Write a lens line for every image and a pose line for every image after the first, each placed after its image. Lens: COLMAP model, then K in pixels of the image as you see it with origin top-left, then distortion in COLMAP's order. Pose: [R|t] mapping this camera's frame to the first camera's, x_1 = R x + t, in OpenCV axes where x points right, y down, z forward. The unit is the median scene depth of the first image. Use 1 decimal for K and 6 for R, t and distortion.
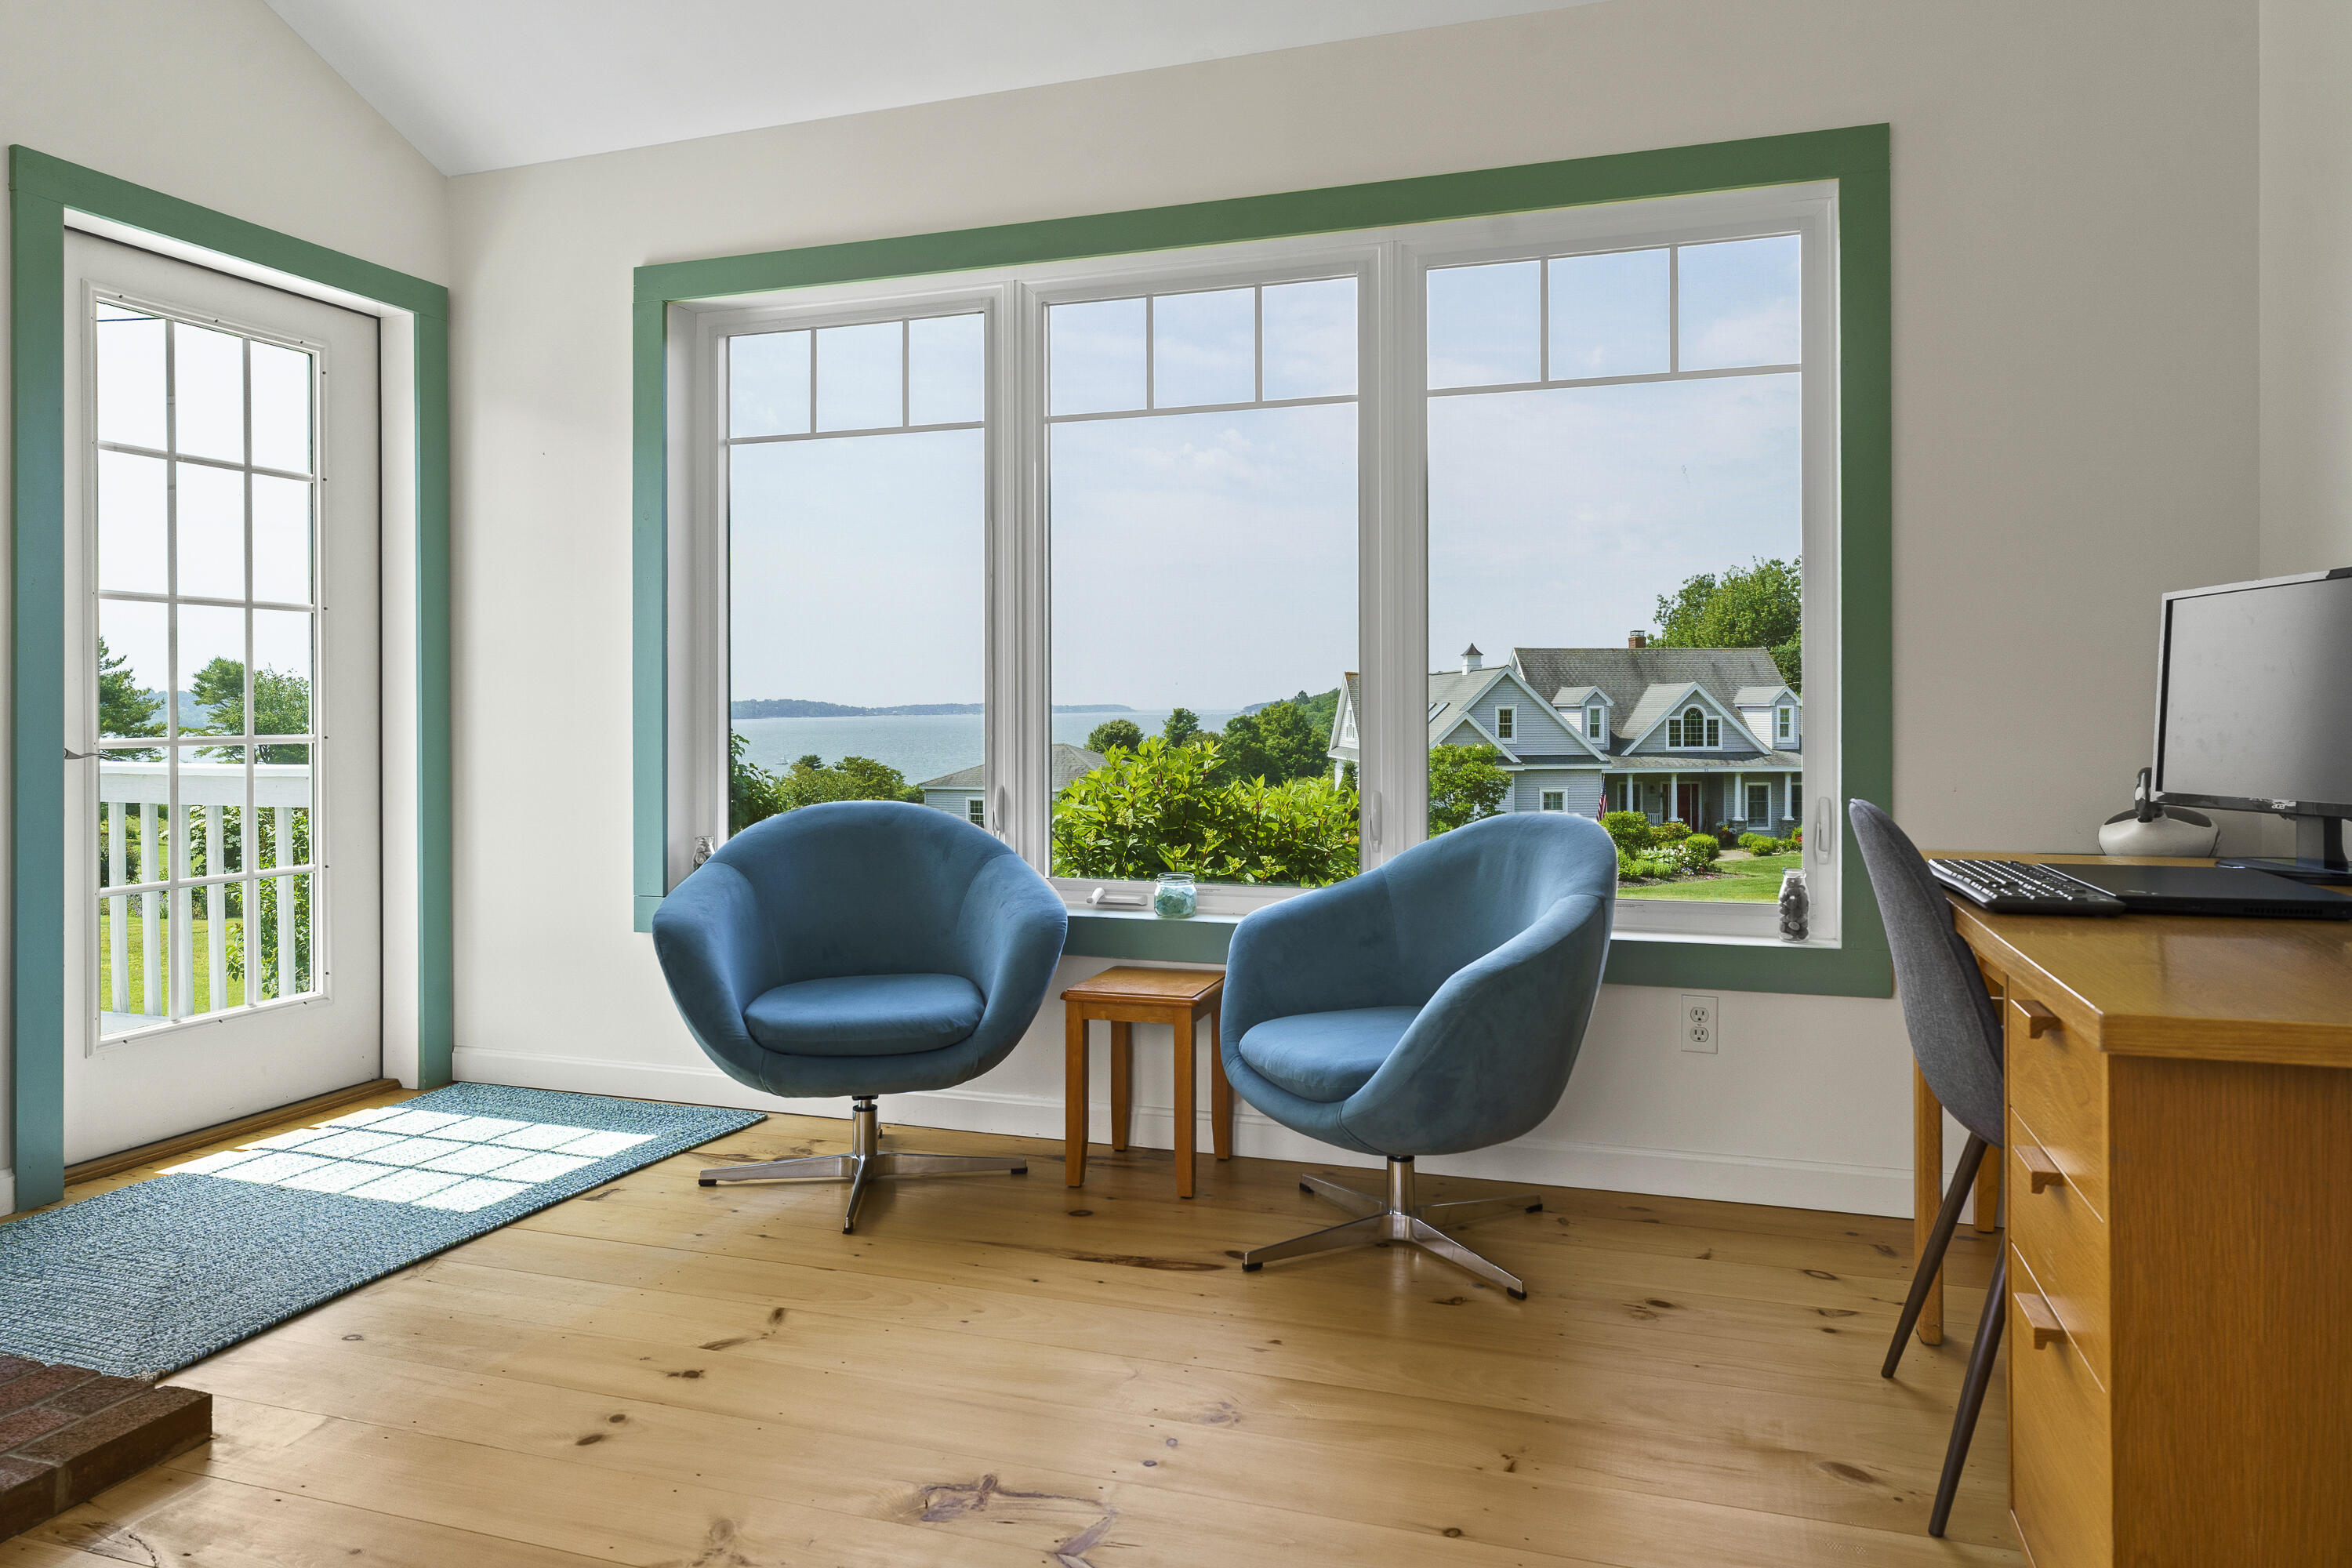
lens RADIAL K [[1486.3, 0, 1175.3], [0, 1486.3, 713.1], [0, 0, 1]] dist [0.001637, 0.000253]
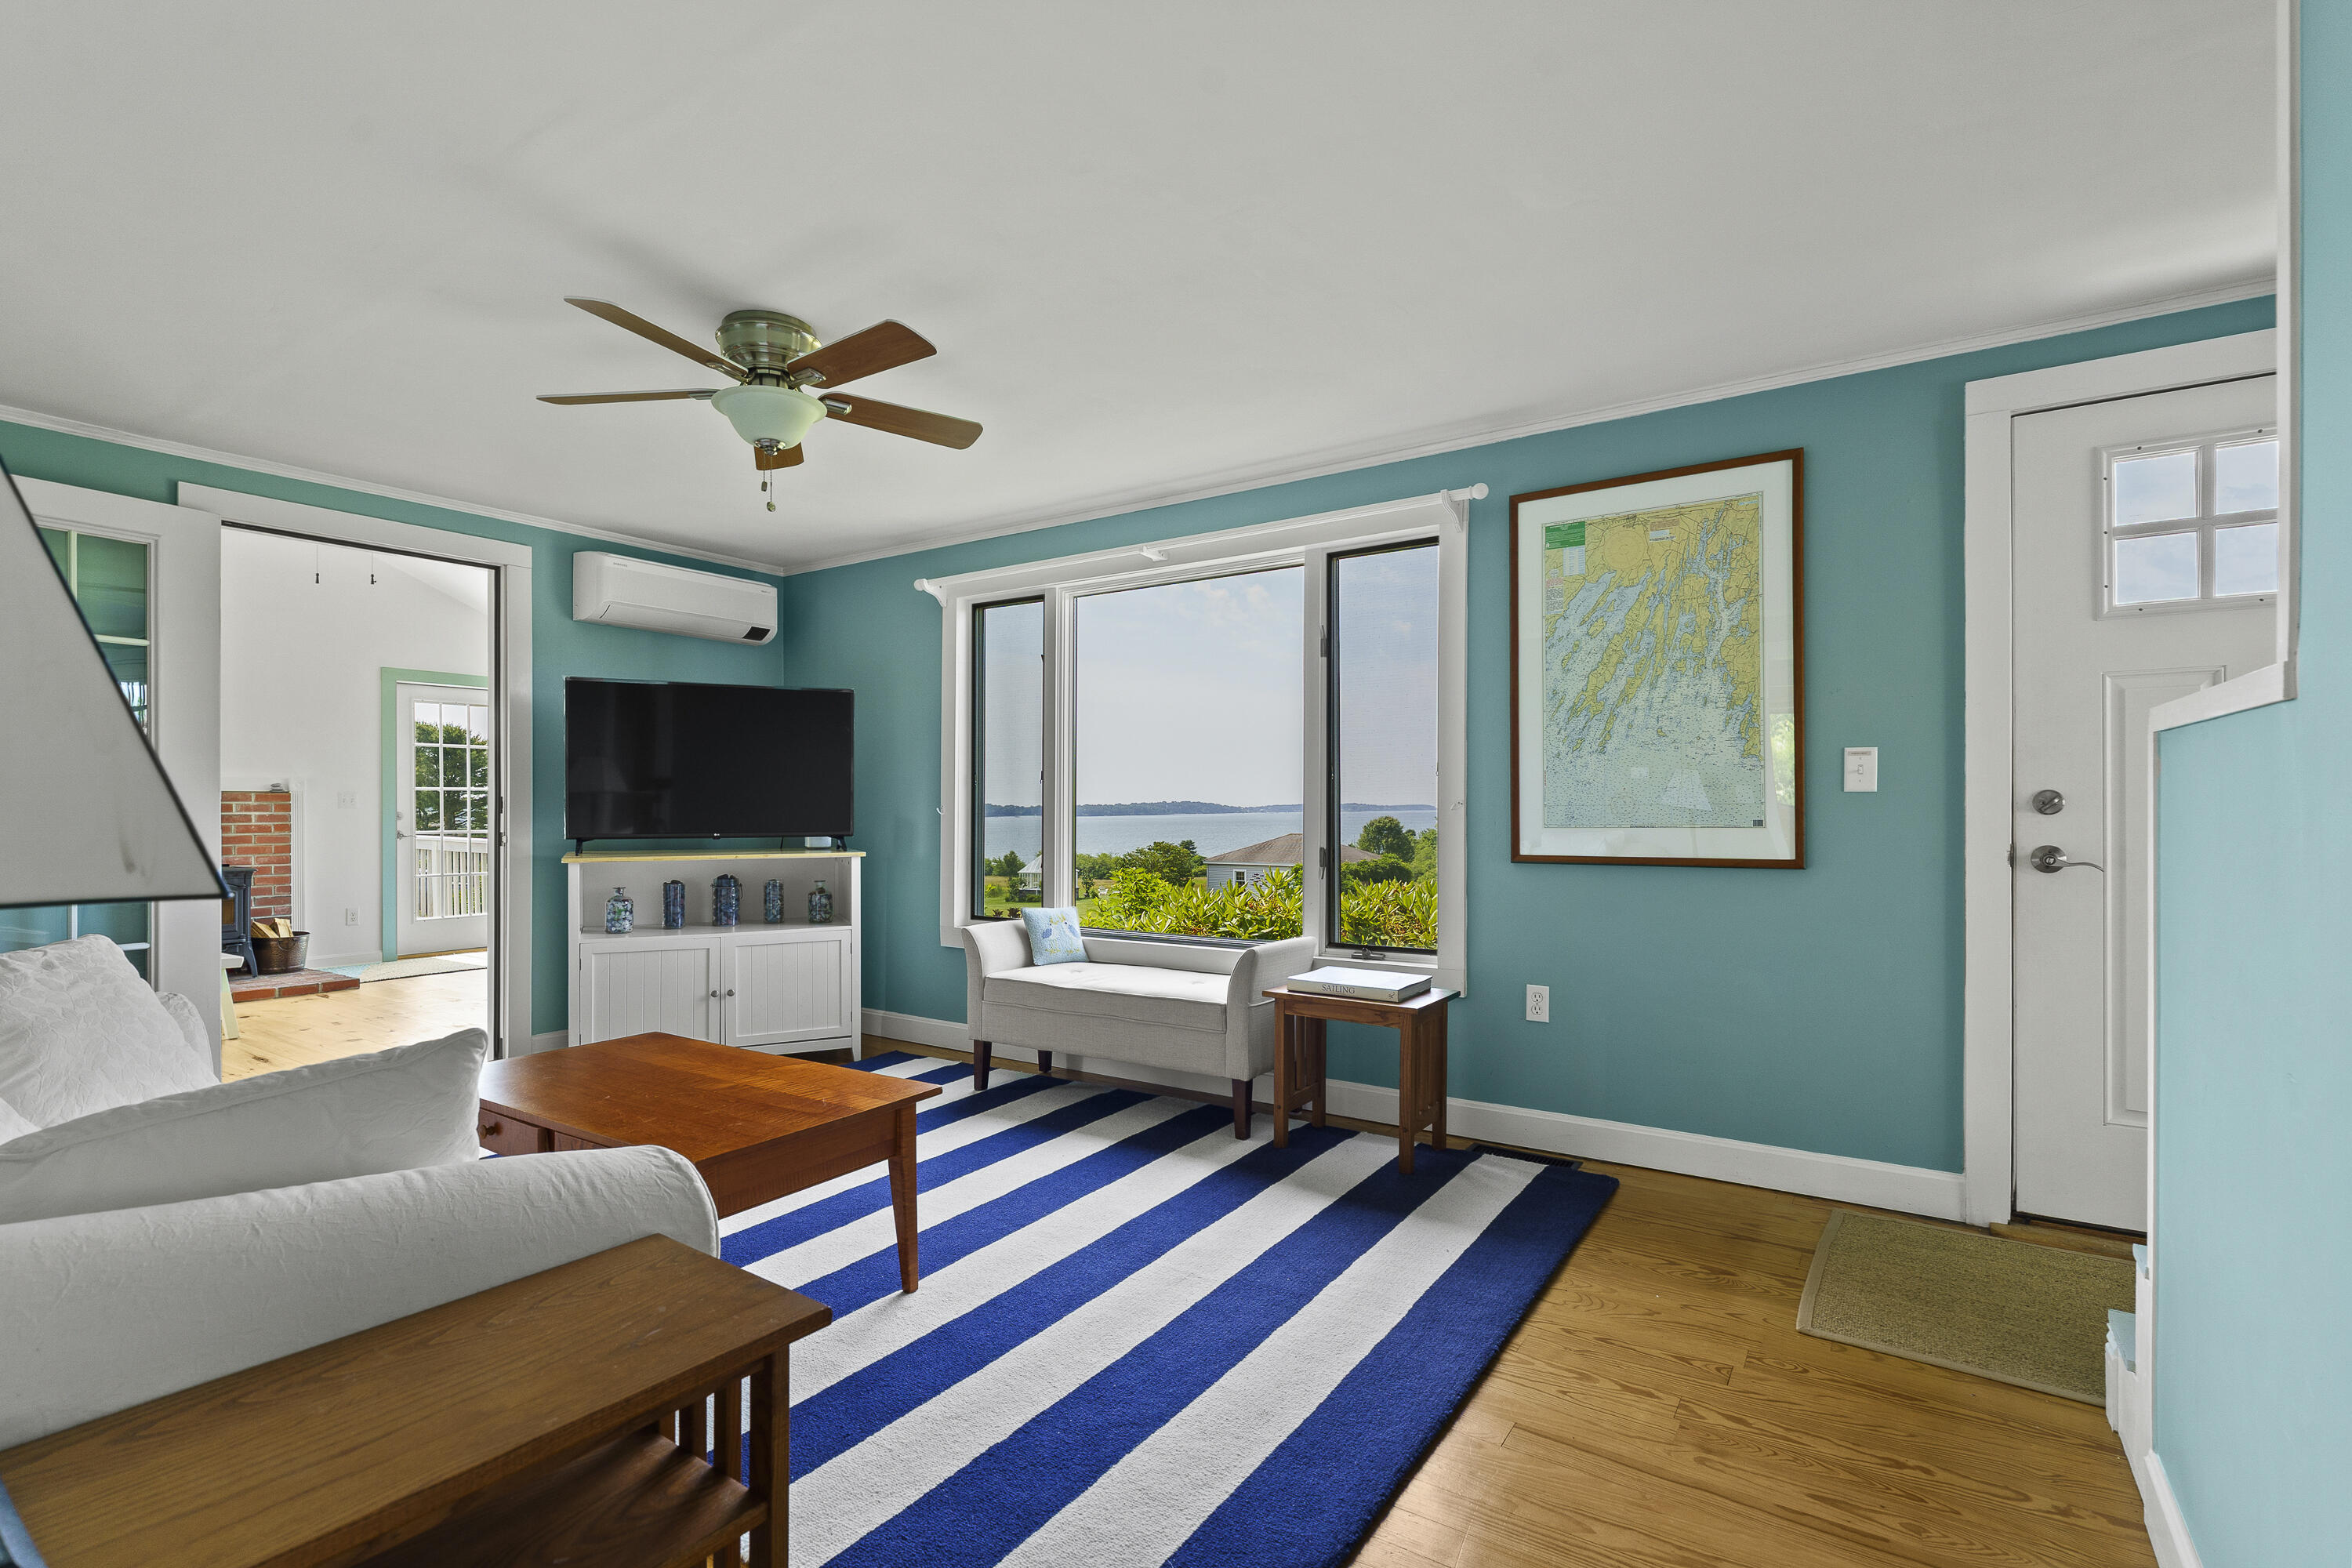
lens RADIAL K [[1079.9, 0, 1158.7], [0, 1079.9, 811.0], [0, 0, 1]] dist [0.001009, -0.000117]
pose [[0.959832, -0.000798, -0.280573, 1.384249], [0.000837, 1.000000, 0.000019, -0.023335], [0.280573, -0.000253, 0.959833, -0.775884]]
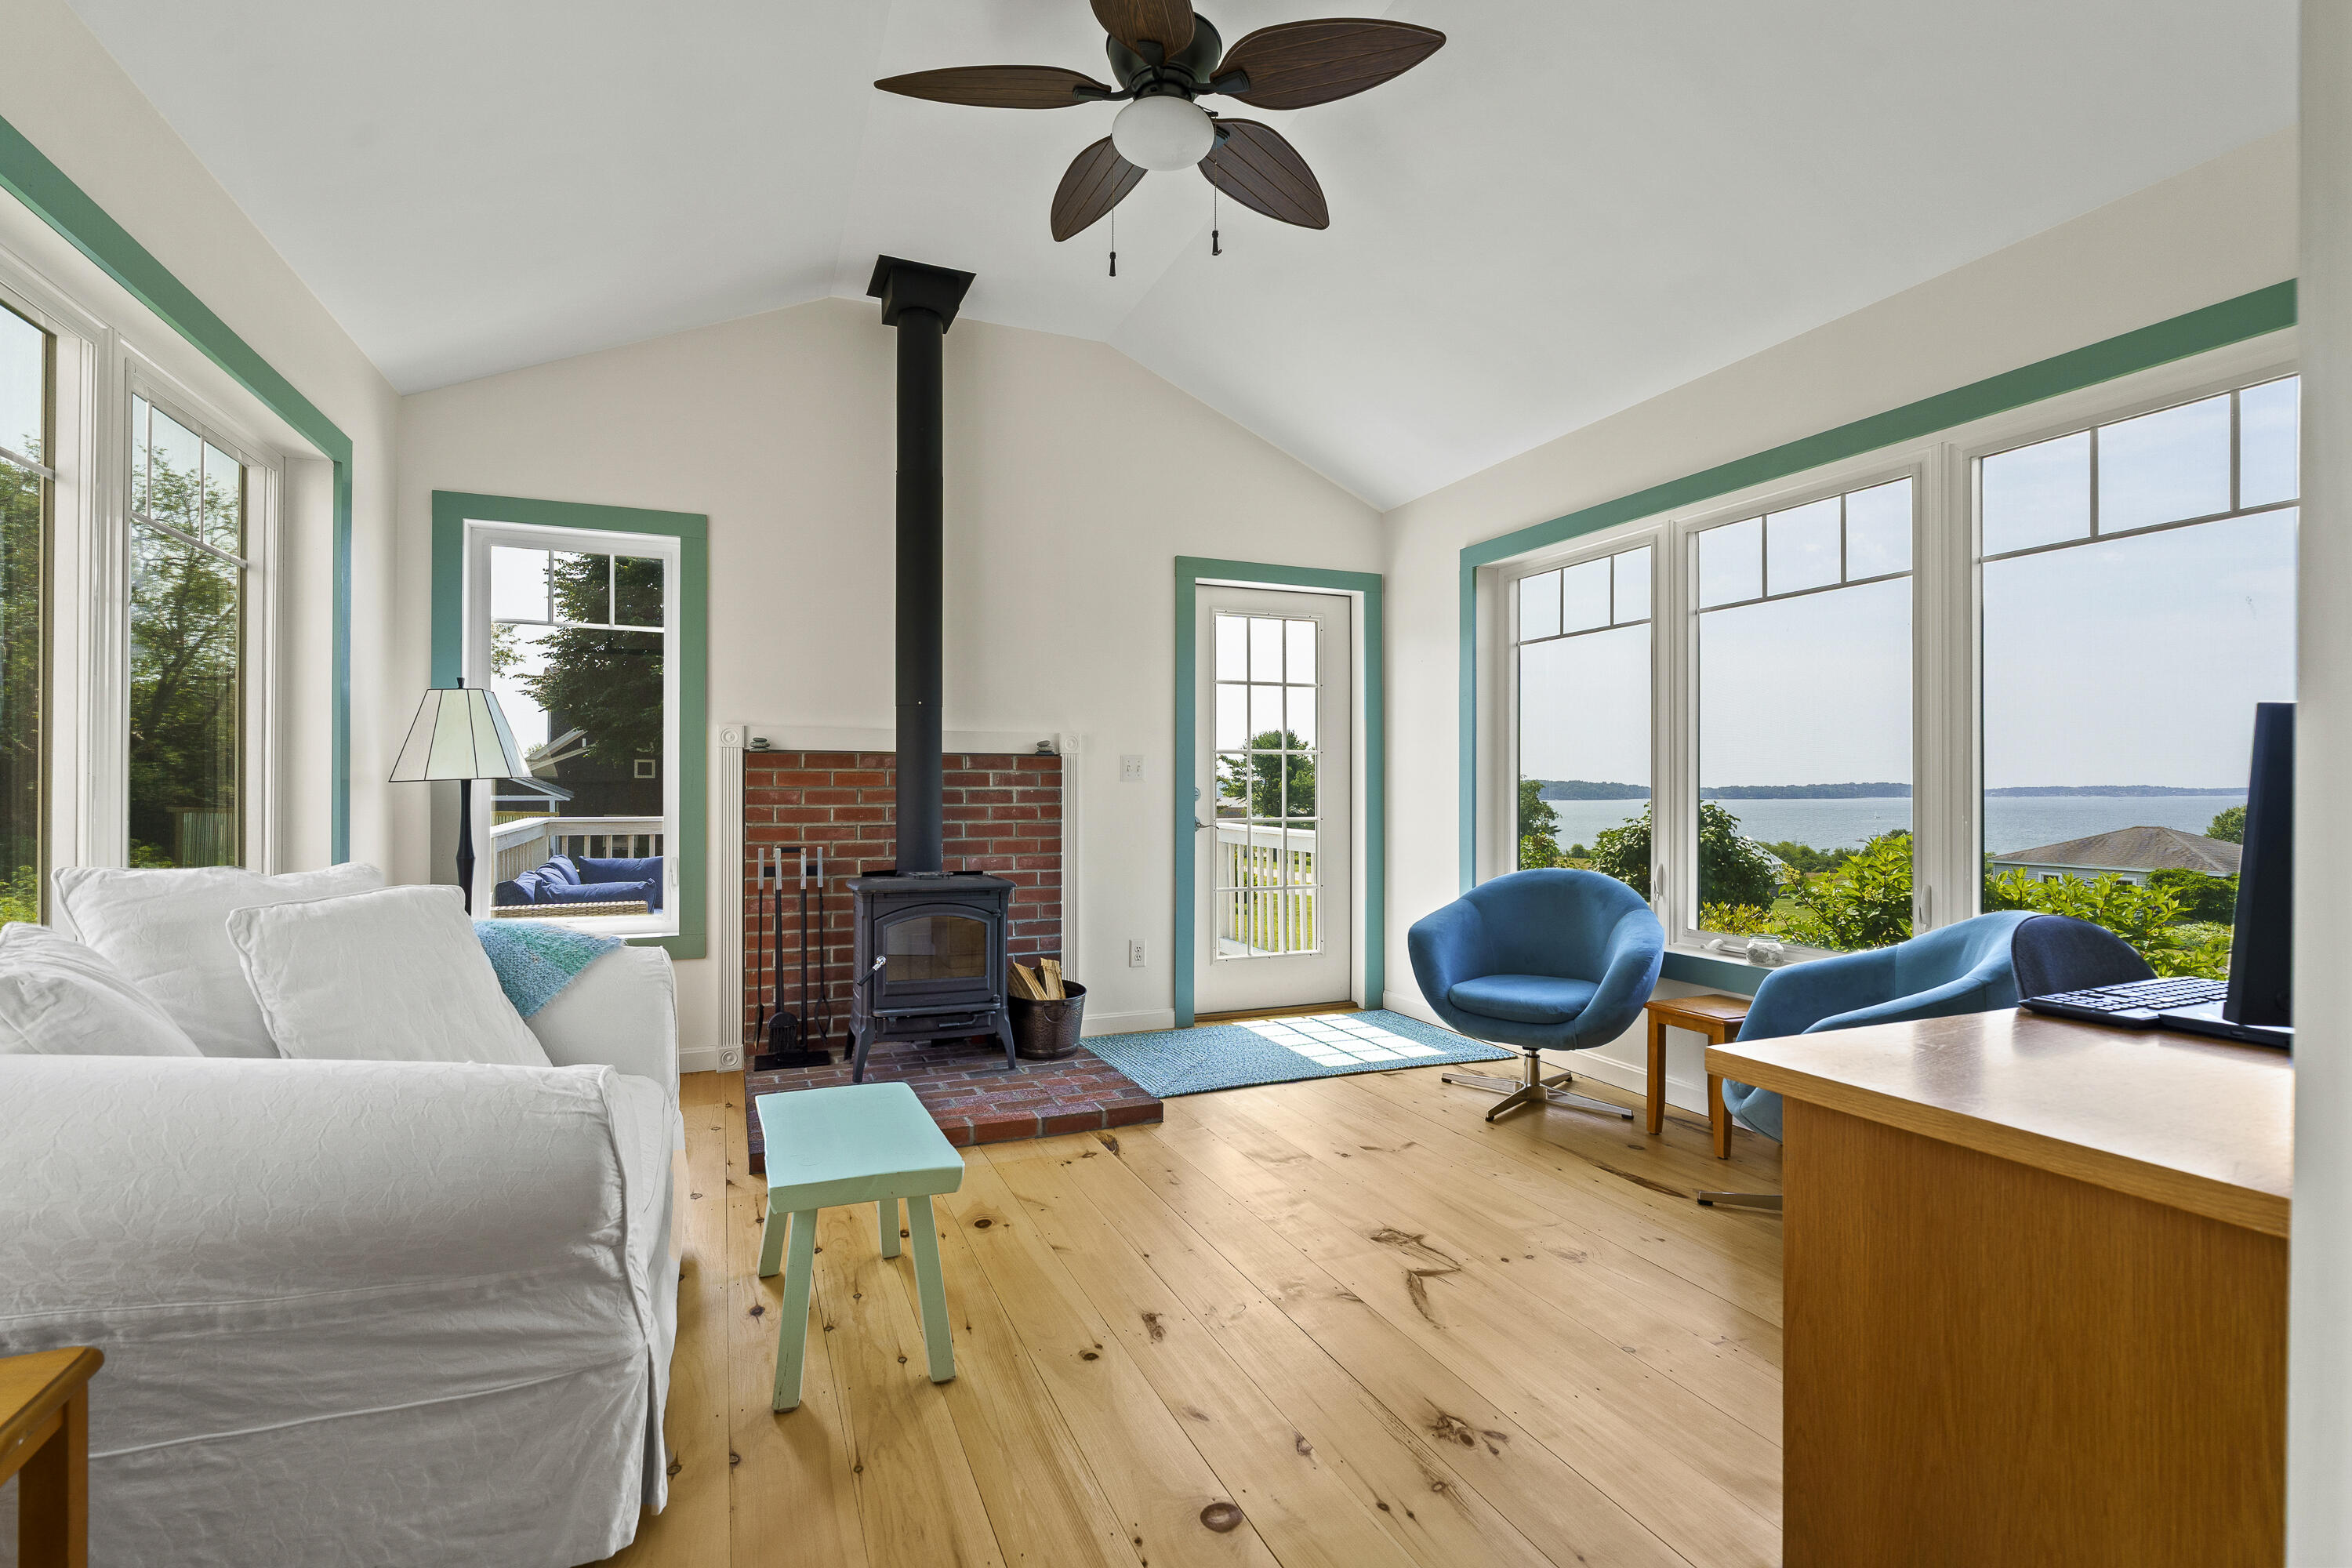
lens RADIAL K [[1060.8, 0, 1184.7], [0, 1060.8, 787.1], [0, 0, 1]] dist [-0.001869, -0.000274]
pose [[0.667974, 0.002287, -0.744181, 0.336450], [-0.006017, 0.999979, -0.002327, -0.020321], [0.744161, 0.006032, 0.667973, -0.052944]]
